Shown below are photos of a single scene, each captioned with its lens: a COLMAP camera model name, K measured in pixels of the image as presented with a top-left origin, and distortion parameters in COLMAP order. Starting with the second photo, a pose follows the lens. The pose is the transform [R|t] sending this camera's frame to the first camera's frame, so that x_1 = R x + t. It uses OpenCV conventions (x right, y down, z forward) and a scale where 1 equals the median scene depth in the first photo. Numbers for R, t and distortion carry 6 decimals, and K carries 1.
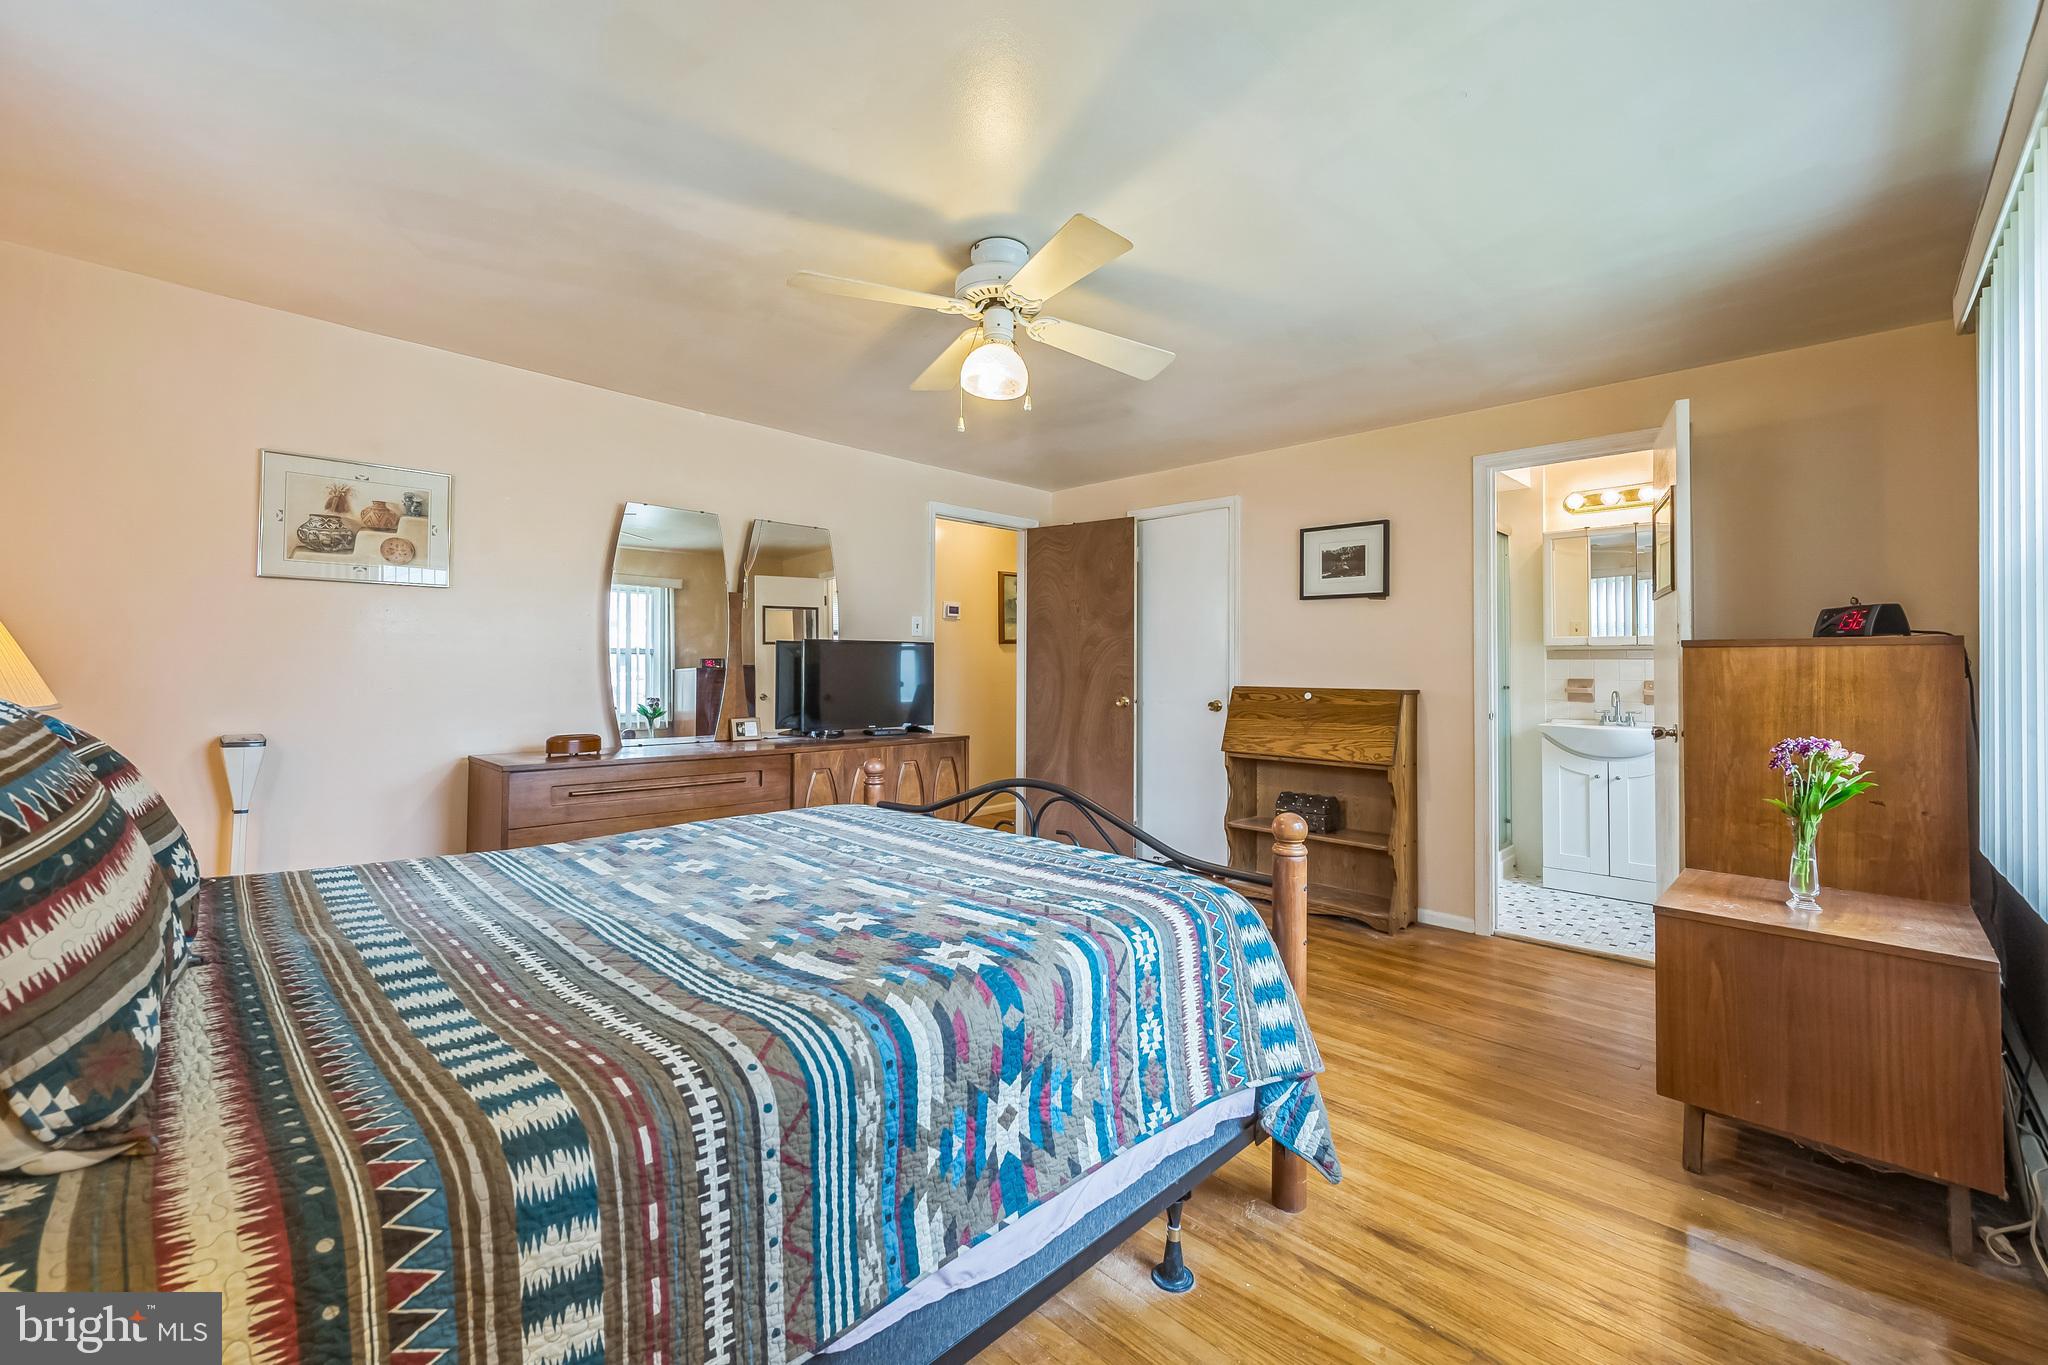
lens RADIAL K [[816.7, 0, 1024.5], [0, 816.7, 676.0], [0, 0, 1]] dist [-0.000966, -0.000069]
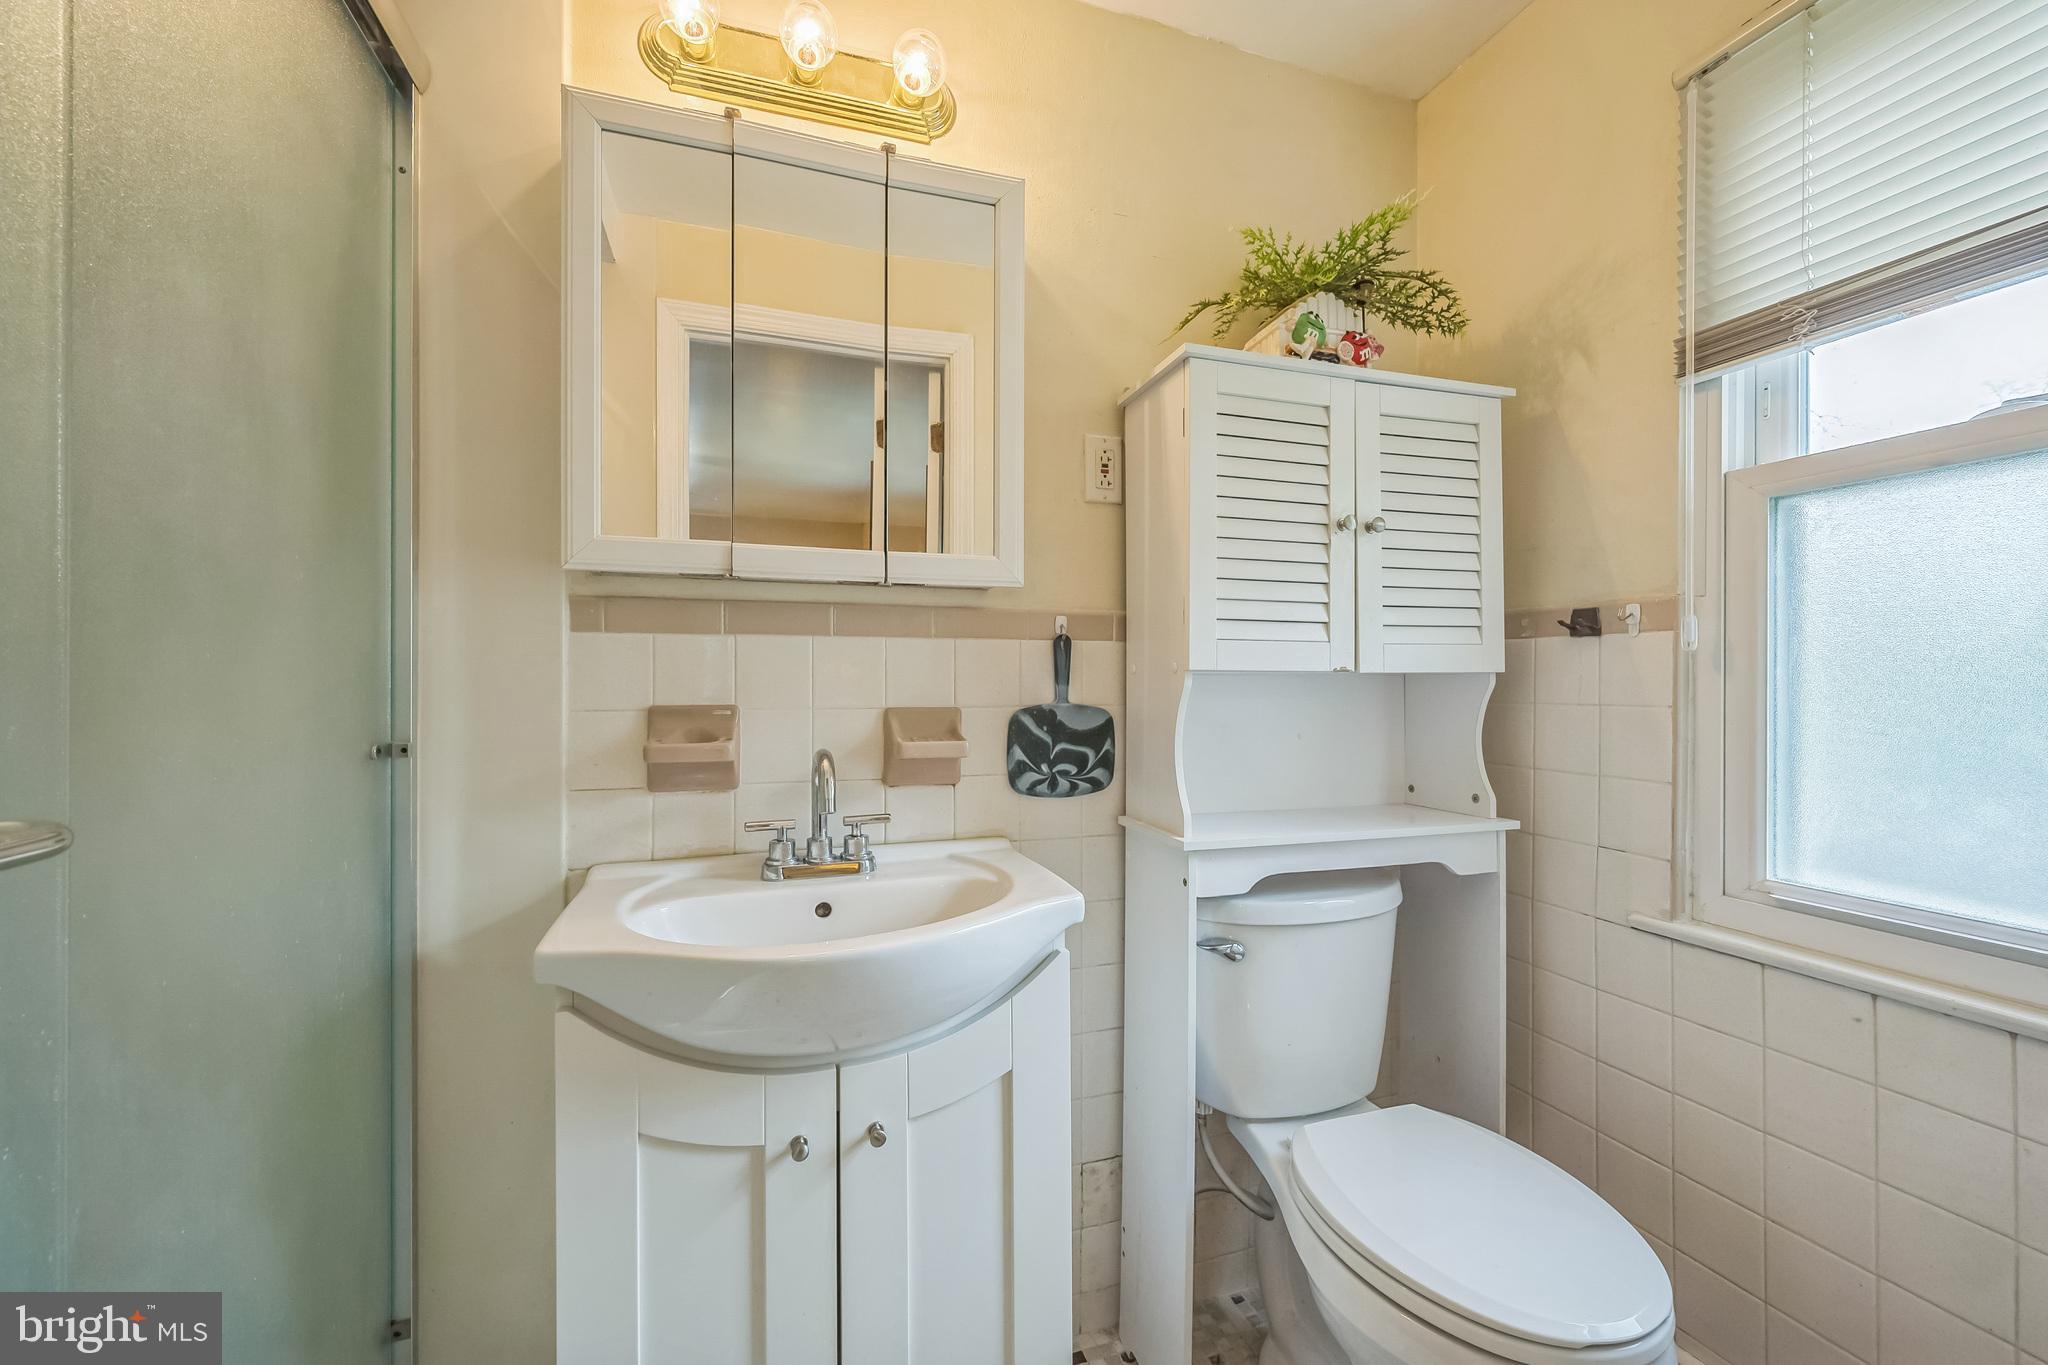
lens RADIAL K [[816.7, 0, 1019.1], [0, 816.7, 682.4], [0, 0, 1]] dist [-0.000966, -0.000069]
pose [[0.455211, 0.004834, 0.890371, 0.490460], [0.001804, 0.999978, -0.006351, -0.002711], [-0.890382, 0.004497, 0.455192, 0.781111]]
